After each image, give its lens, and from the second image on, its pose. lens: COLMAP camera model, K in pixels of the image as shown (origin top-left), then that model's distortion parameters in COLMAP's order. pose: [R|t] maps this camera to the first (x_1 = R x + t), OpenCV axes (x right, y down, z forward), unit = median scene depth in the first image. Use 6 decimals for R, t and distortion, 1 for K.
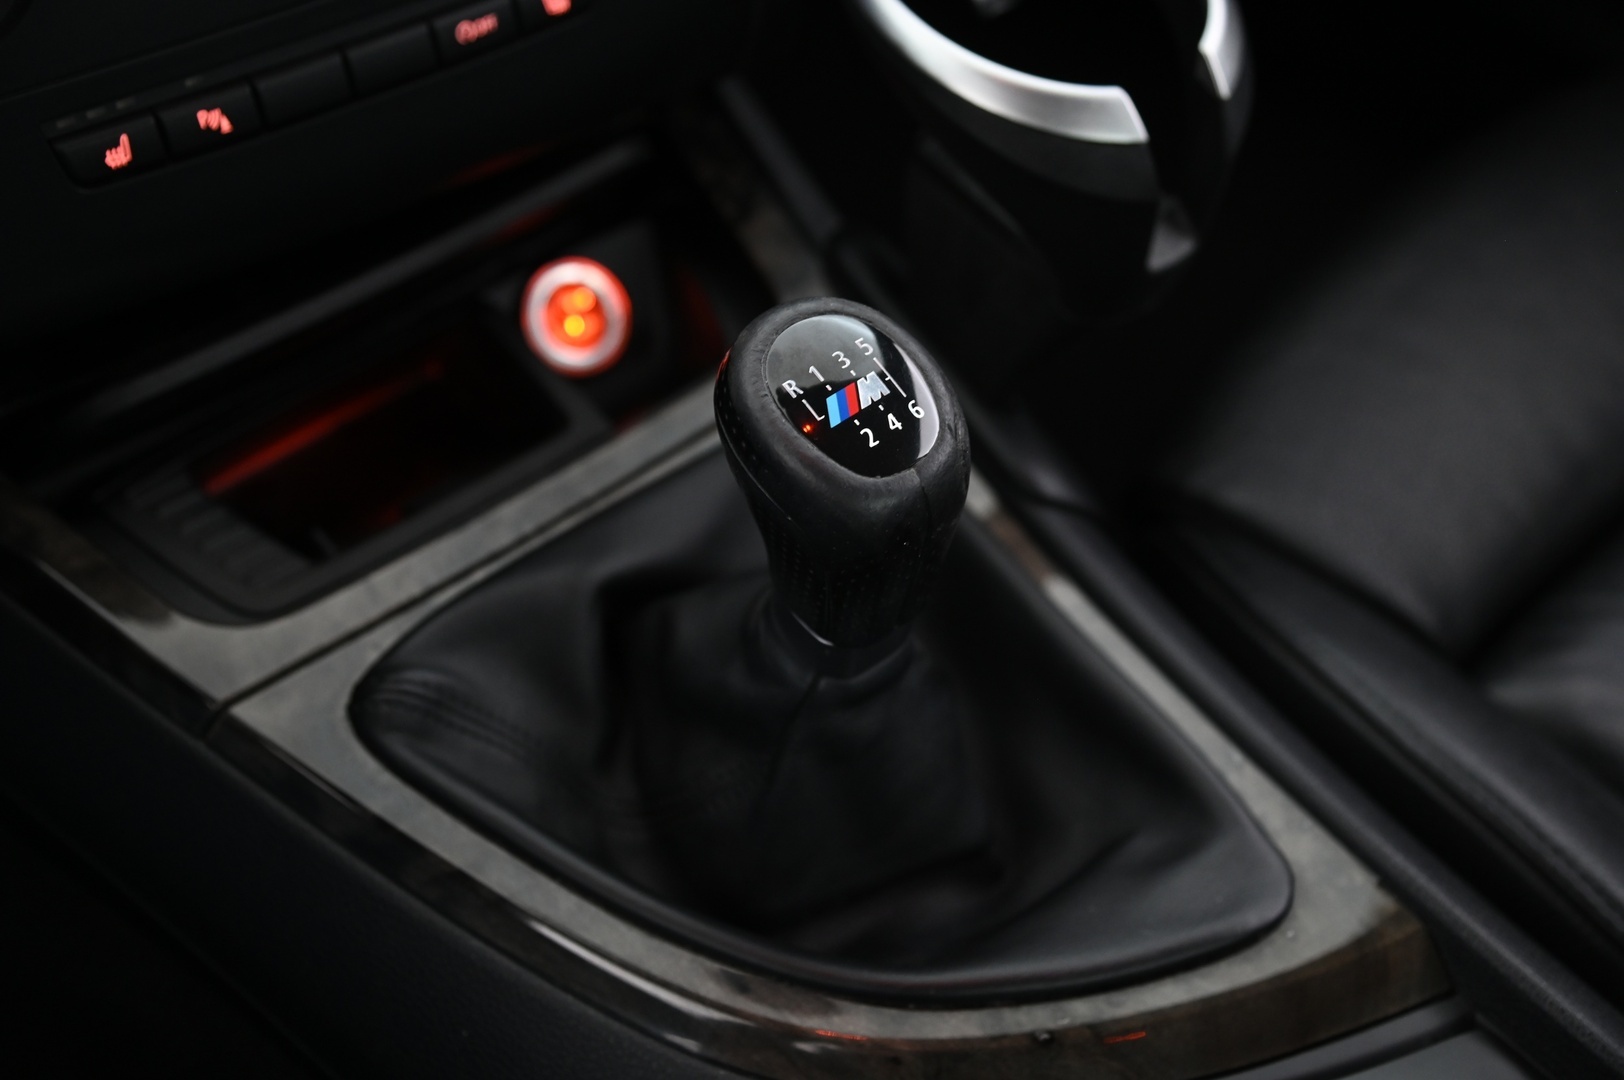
lens RADIAL K [[2040.7, 0, 812.0], [0, 2040.7, 540.0], [0, 0, 1]] dist [0.093287, 0.036032]
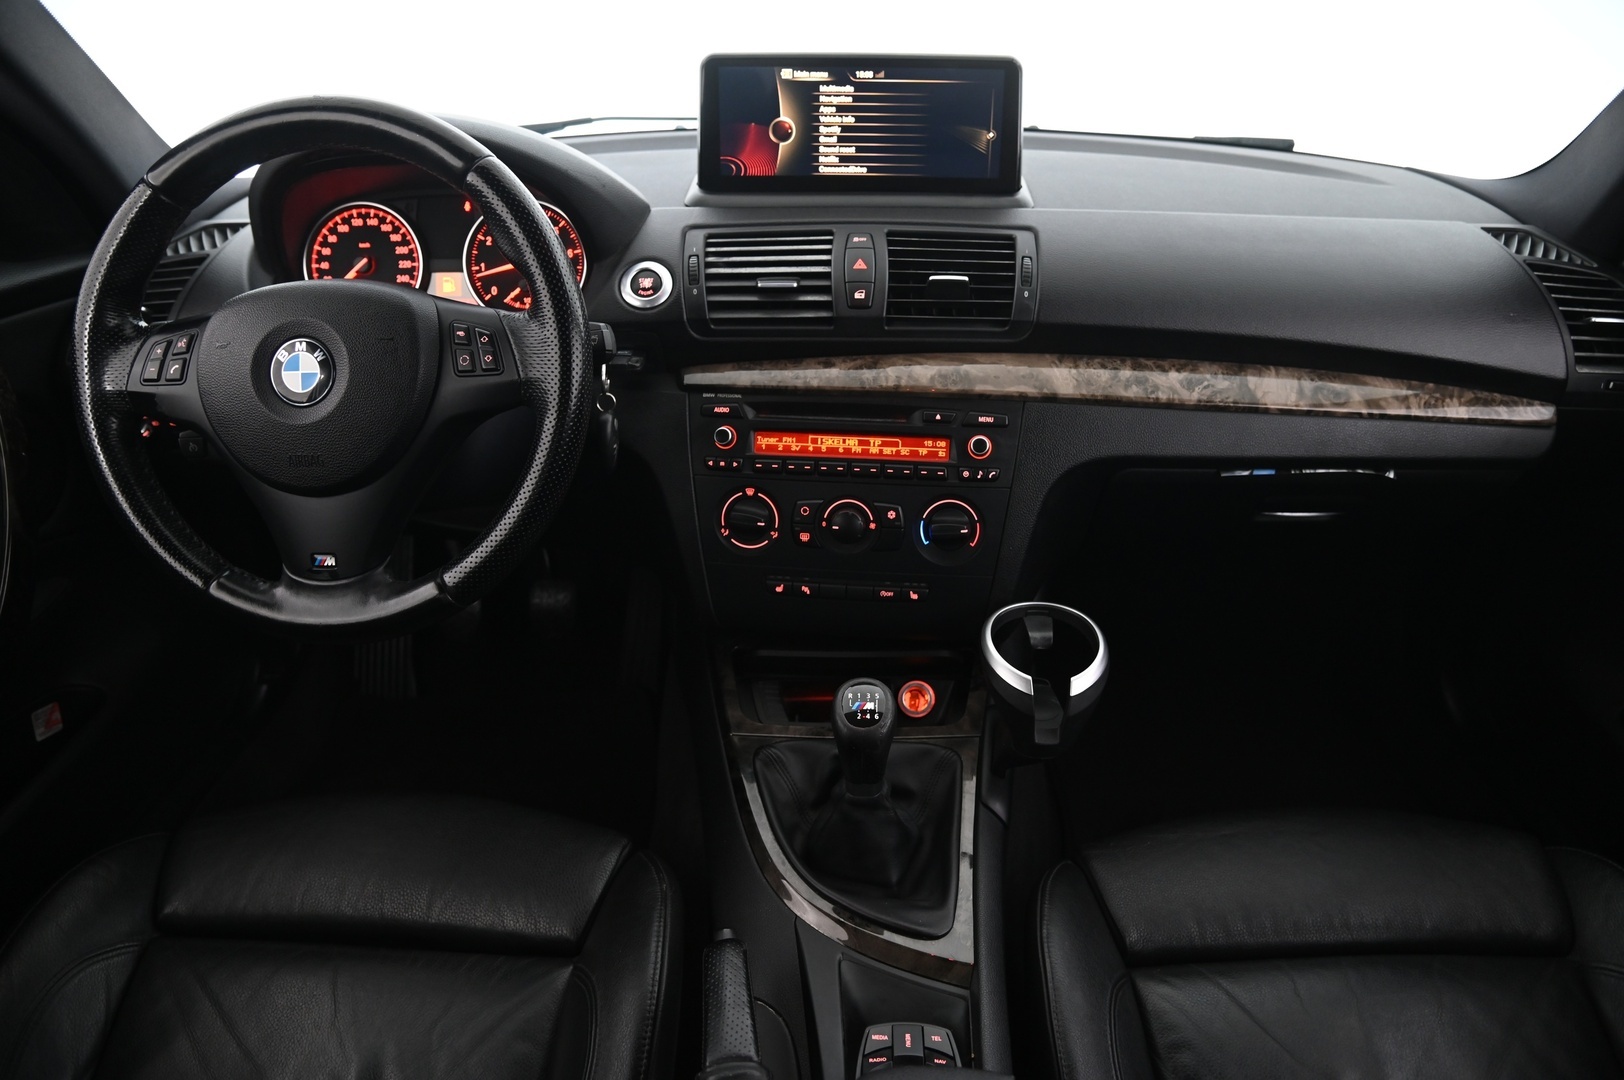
lens RADIAL K [[1102.5, 0, 812.0], [0, 1102.5, 540.0], [0, 0, 1]] dist [-0.090189, 0.003243]
pose [[0.724547, 0.288519, -0.625930, 0.872142], [-0.480177, 0.862801, -0.158127, 0.024351], [0.494430, 0.415128, 0.763680, -0.501408]]
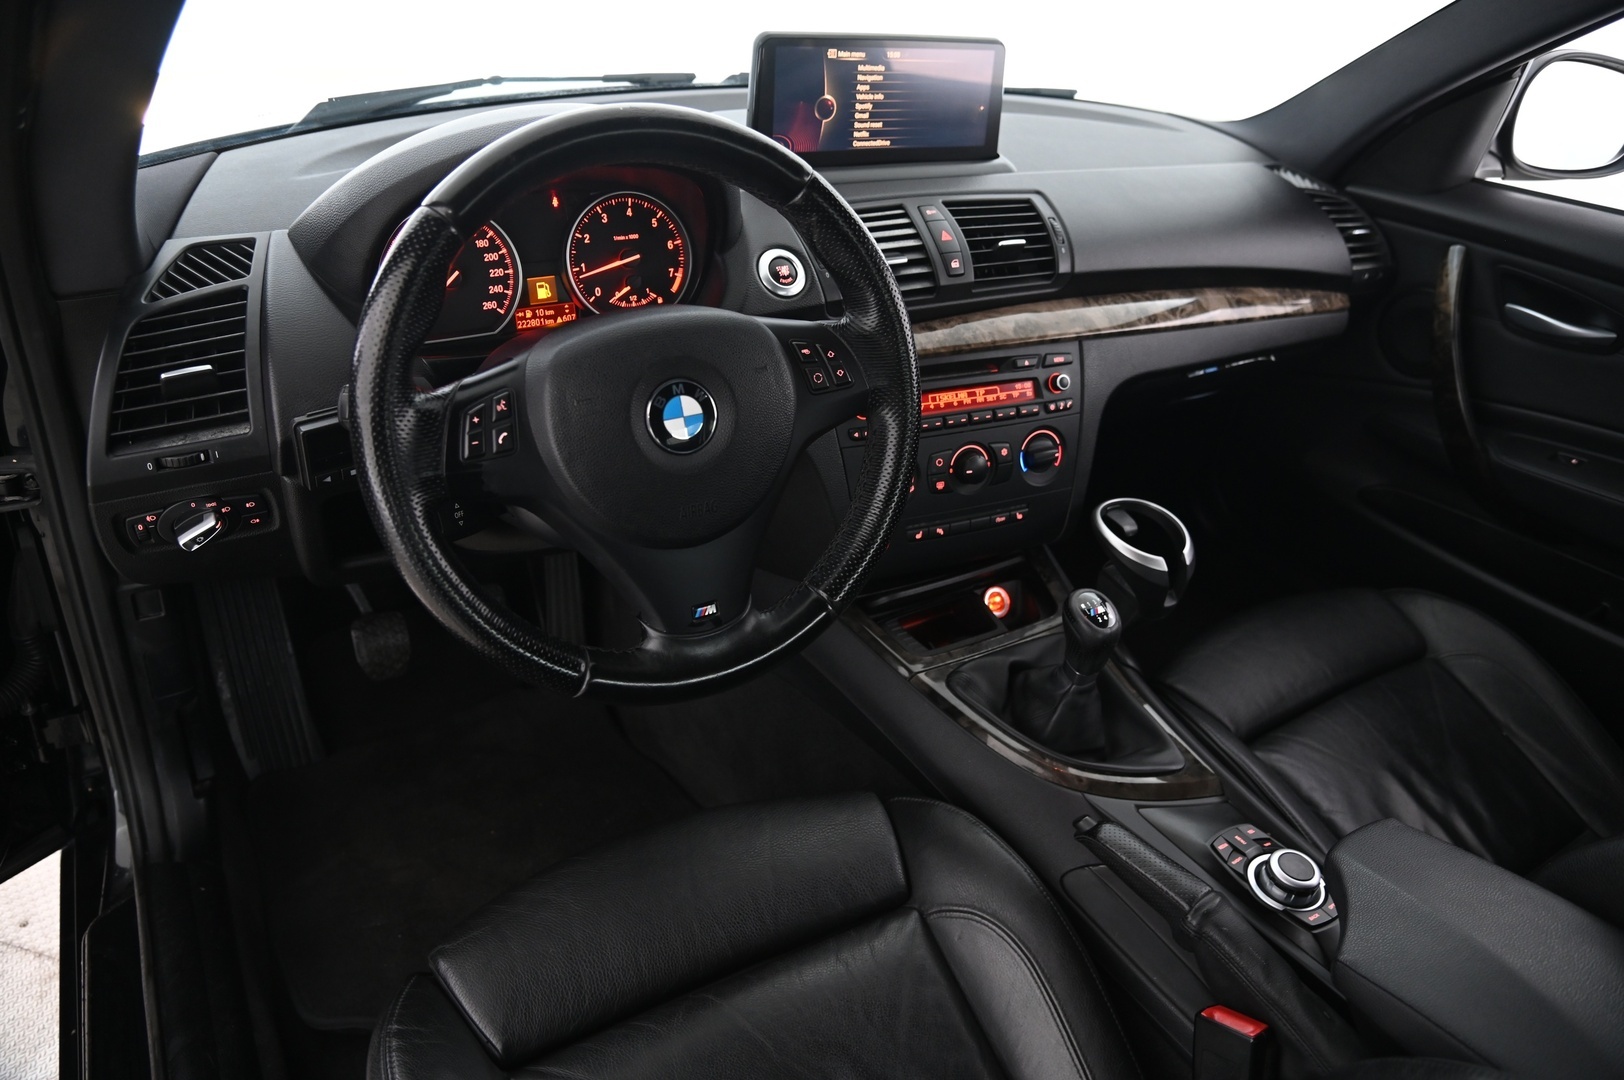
lens RADIAL K [[1075.9, 0, 812.0], [0, 1075.9, 540.0], [0, 0, 1]] dist [-0.096666, -0.000687]
pose [[0.978378, 0.145369, -0.147122, -0.209674], [-0.178132, 0.953724, -0.242240, 0.359859], [0.105100, 0.263209, 0.958997, -1.026633]]
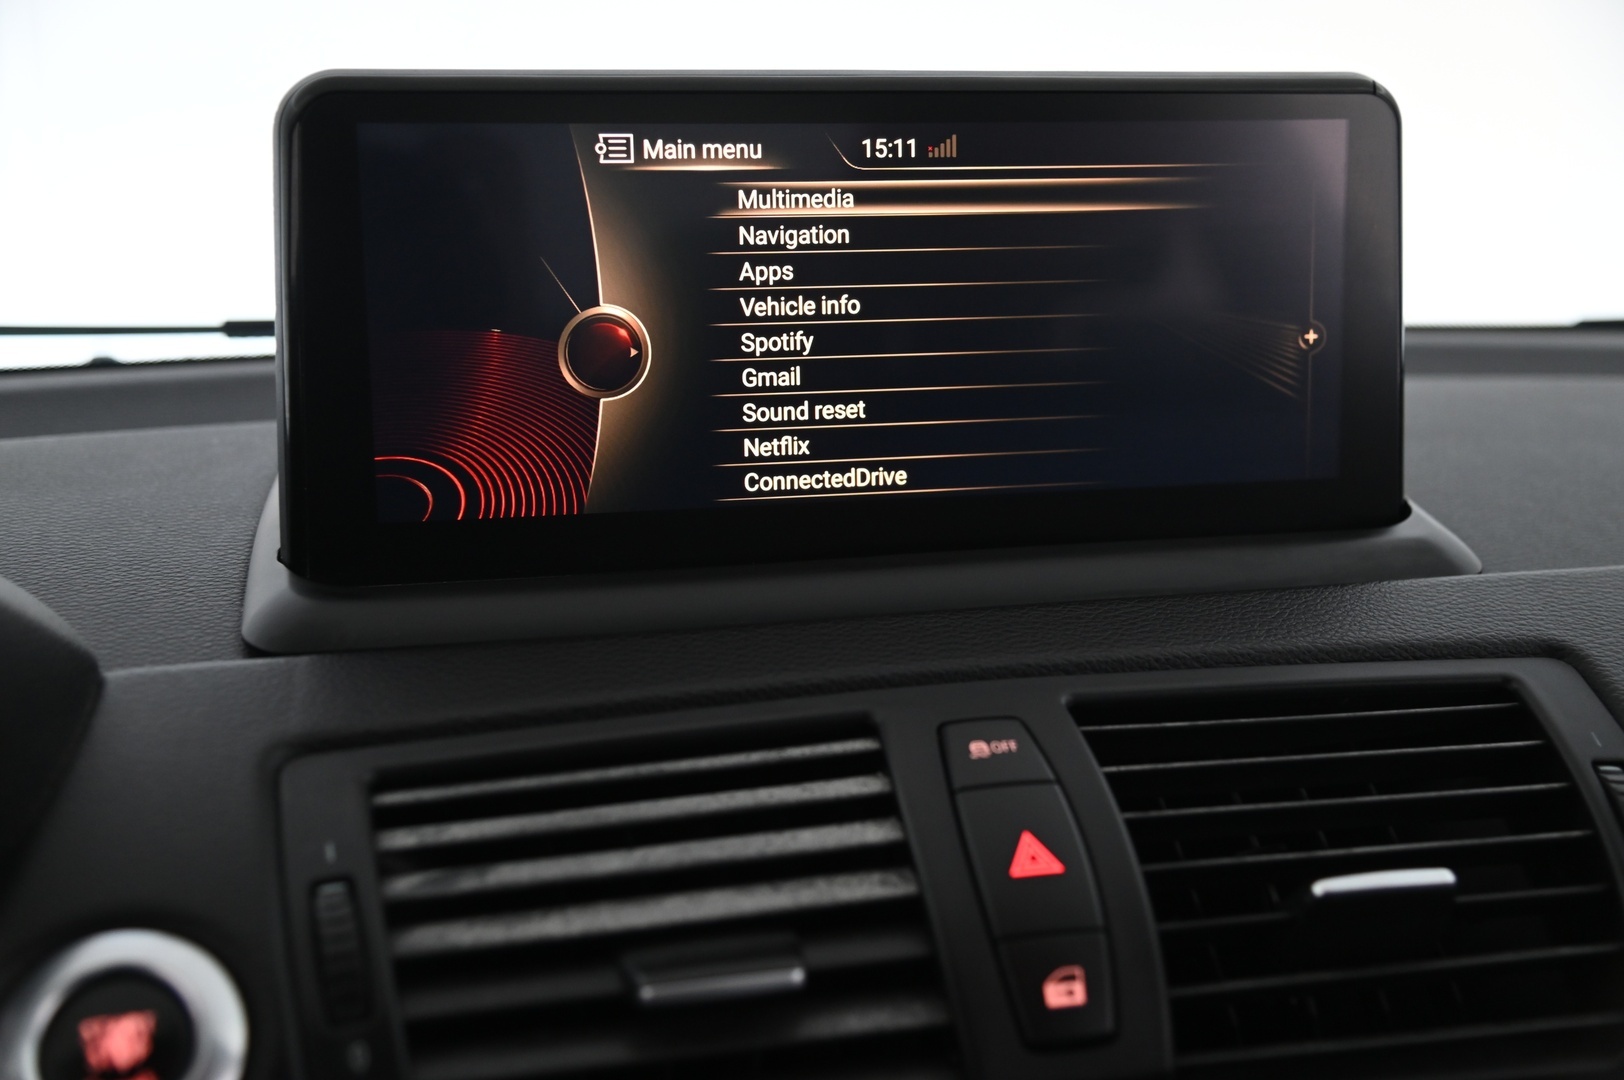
lens RADIAL K [[2040.7, 0, 812.0], [0, 2040.7, 540.0], [0, 0, 1]] dist [0.093287, 0.036032]
pose [[0.877585, 0.059985, -0.475654, -0.026568], [-0.319150, 0.813452, -0.486250, -0.362510], [0.357754, 0.578530, 0.733018, 0.012750]]
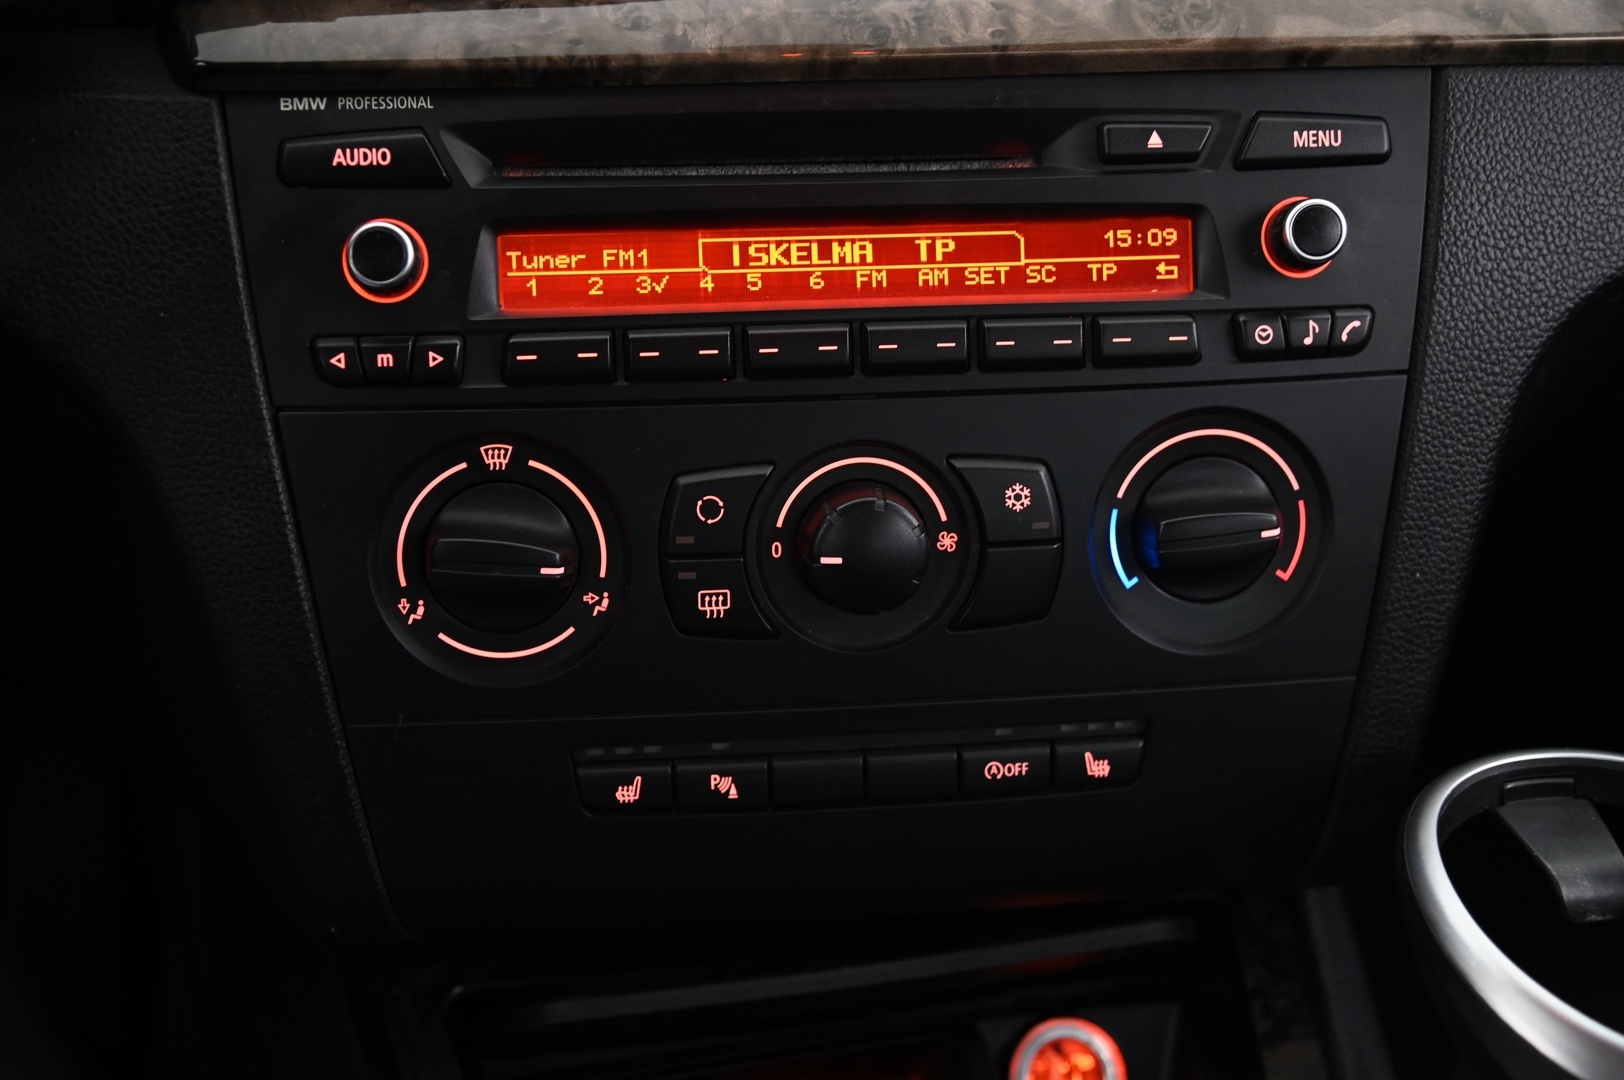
lens RADIAL K [[2040.7, 0, 812.0], [0, 2040.7, 540.0], [0, 0, 1]] dist [0.093287, 0.036032]
pose [[0.870576, 0.228166, -0.435933, 0.159942], [-0.356130, 0.903541, -0.238297, -0.081094], [0.339512, 0.362704, 0.867858, 0.074404]]
